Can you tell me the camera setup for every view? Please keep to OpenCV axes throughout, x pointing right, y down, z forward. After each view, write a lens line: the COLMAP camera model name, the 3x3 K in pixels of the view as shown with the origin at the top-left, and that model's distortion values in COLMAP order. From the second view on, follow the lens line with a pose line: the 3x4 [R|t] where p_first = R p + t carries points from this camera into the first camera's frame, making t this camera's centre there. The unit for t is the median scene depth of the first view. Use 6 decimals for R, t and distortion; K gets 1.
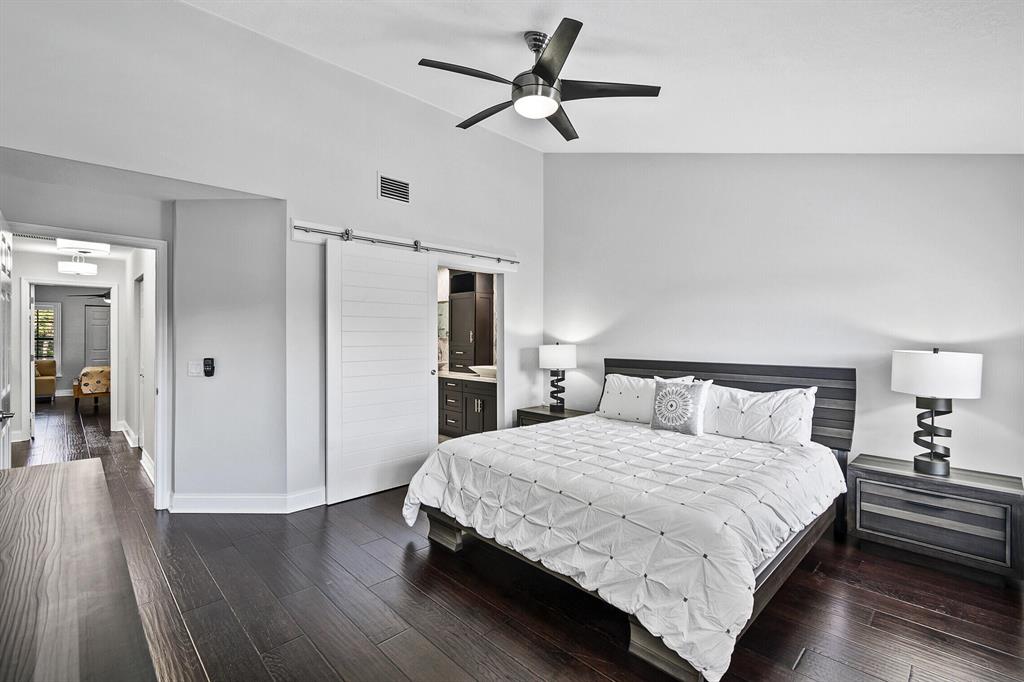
lens RADIAL K [[453.2, 0, 512.0], [0, 453.2, 341.0], [0, 0, 1]] dist [-0.000151, -0.000488]
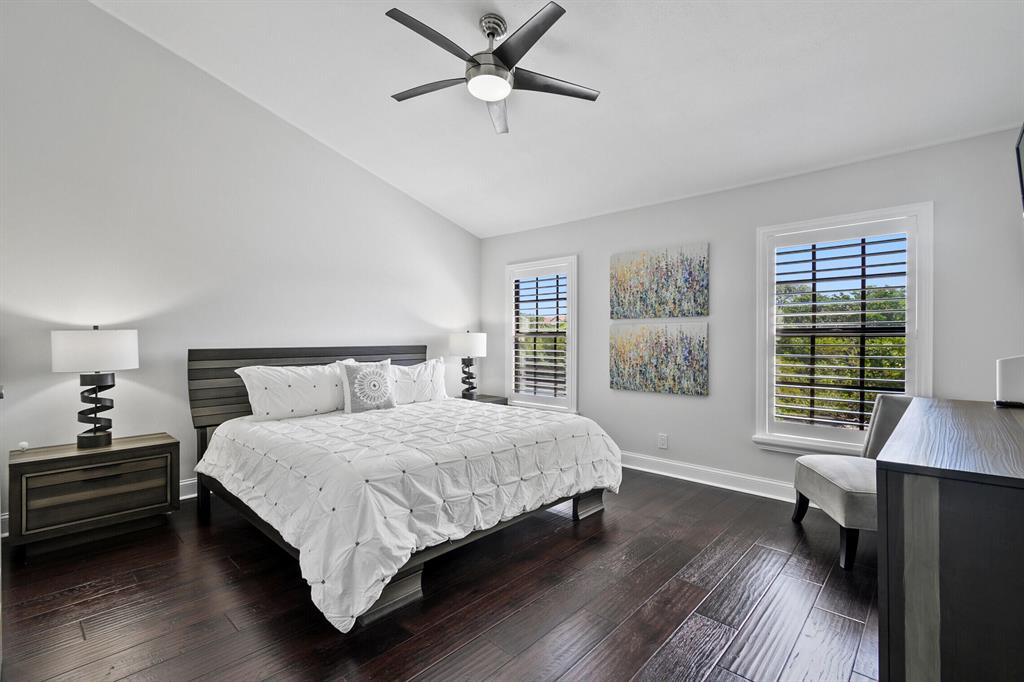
lens RADIAL K [[453.2, 0, 512.0], [0, 453.2, 341.0], [0, 0, 1]] dist [-0.000151, -0.000488]
pose [[-0.033319, -0.037272, 0.998750, -0.507714], [-0.018728, 0.999152, 0.036662, -0.009563], [-0.999269, -0.017483, -0.033989, 0.478779]]
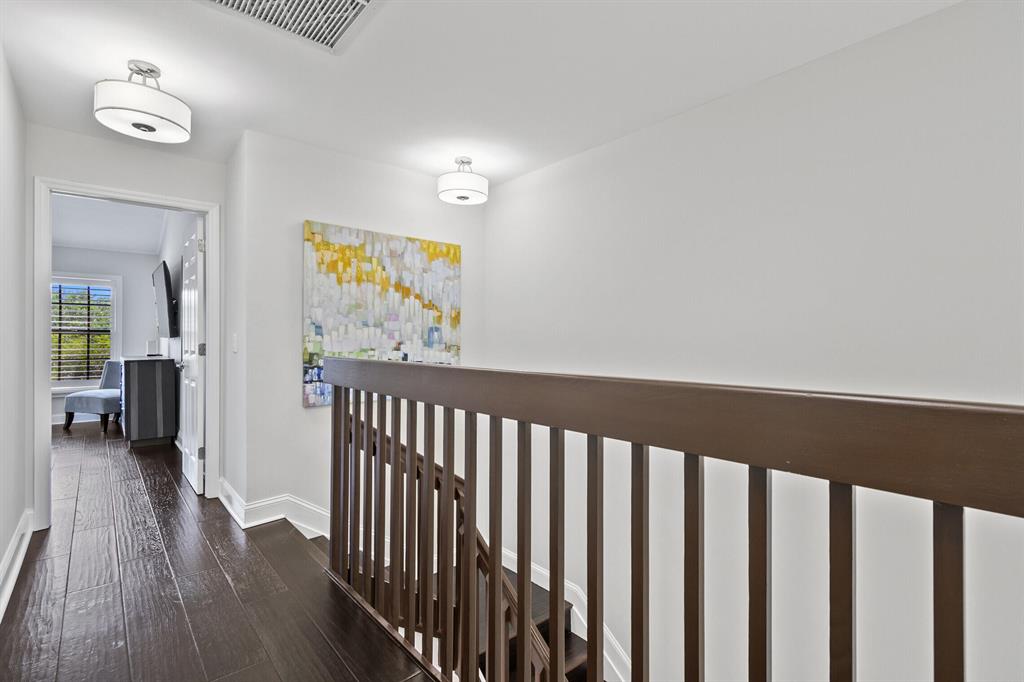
lens RADIAL K [[442.8, 0, 512.0], [0, 442.8, 341.0], [0, 0, 1]] dist [-0.000194, -0.000082]
pose [[-0.999300, -0.030141, 0.022141, -1.049786], [-0.030530, 0.999382, -0.017434, 0.001621], [-0.021602, -0.018097, -0.999603, 1.113030]]
